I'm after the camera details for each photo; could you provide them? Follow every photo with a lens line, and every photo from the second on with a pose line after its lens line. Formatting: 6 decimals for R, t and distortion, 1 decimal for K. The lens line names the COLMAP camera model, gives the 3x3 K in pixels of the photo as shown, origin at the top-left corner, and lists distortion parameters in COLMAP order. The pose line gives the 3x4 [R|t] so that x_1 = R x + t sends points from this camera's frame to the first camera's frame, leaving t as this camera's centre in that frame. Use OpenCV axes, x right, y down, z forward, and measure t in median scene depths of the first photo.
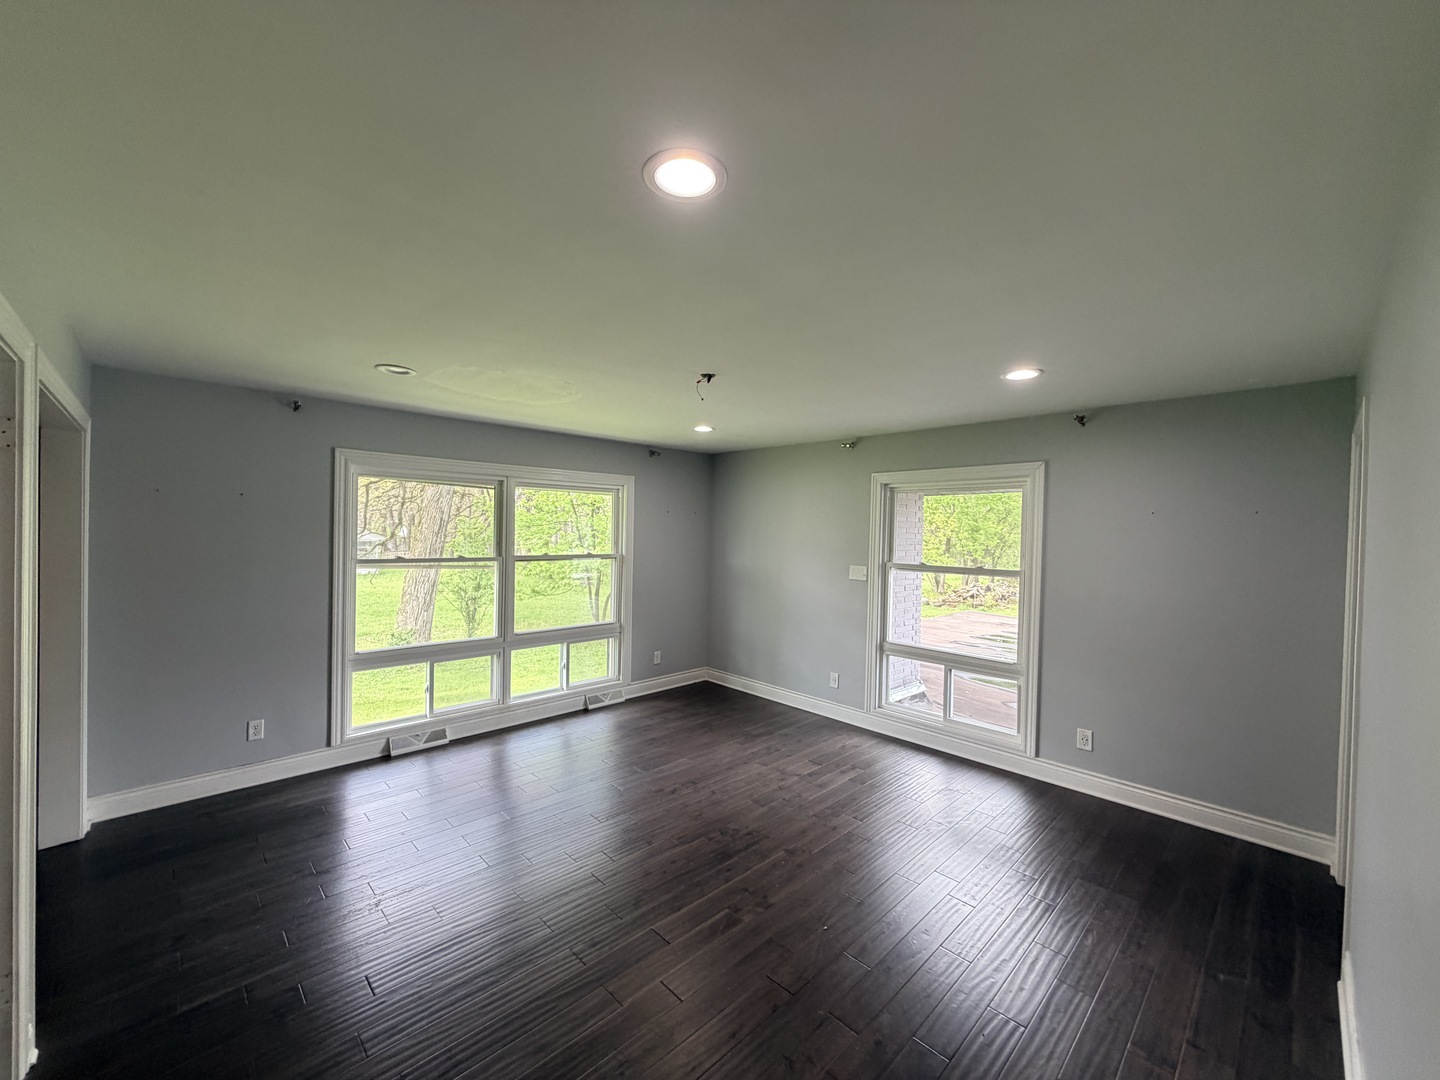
lens RADIAL K [[575.4, 0, 722.7], [0, 575.4, 538.1], [0, 0, 1]] dist [0.000253, 0.000314]
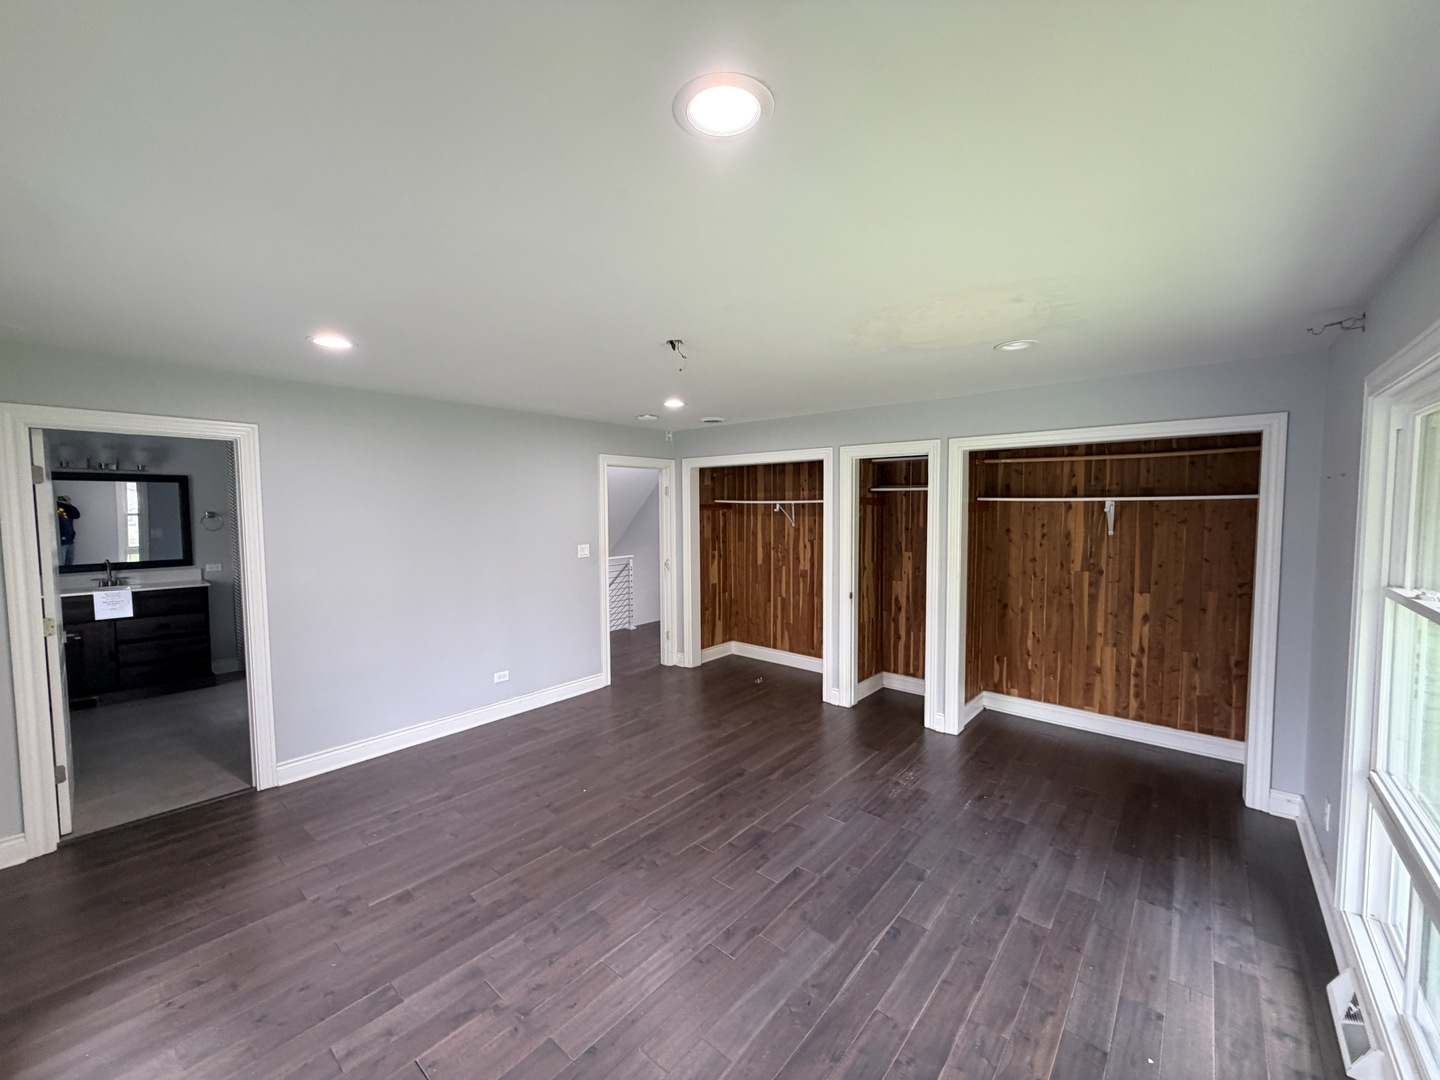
lens RADIAL K [[575.4, 0, 722.5], [0, 575.4, 536.5], [0, 0, 1]] dist [0.000253, 0.000314]
pose [[-0.995836, -0.009549, -0.090659, -0.021546], [-0.016399, 0.997039, 0.075124, -0.050584], [0.089673, 0.076298, -0.993045, 1.947470]]
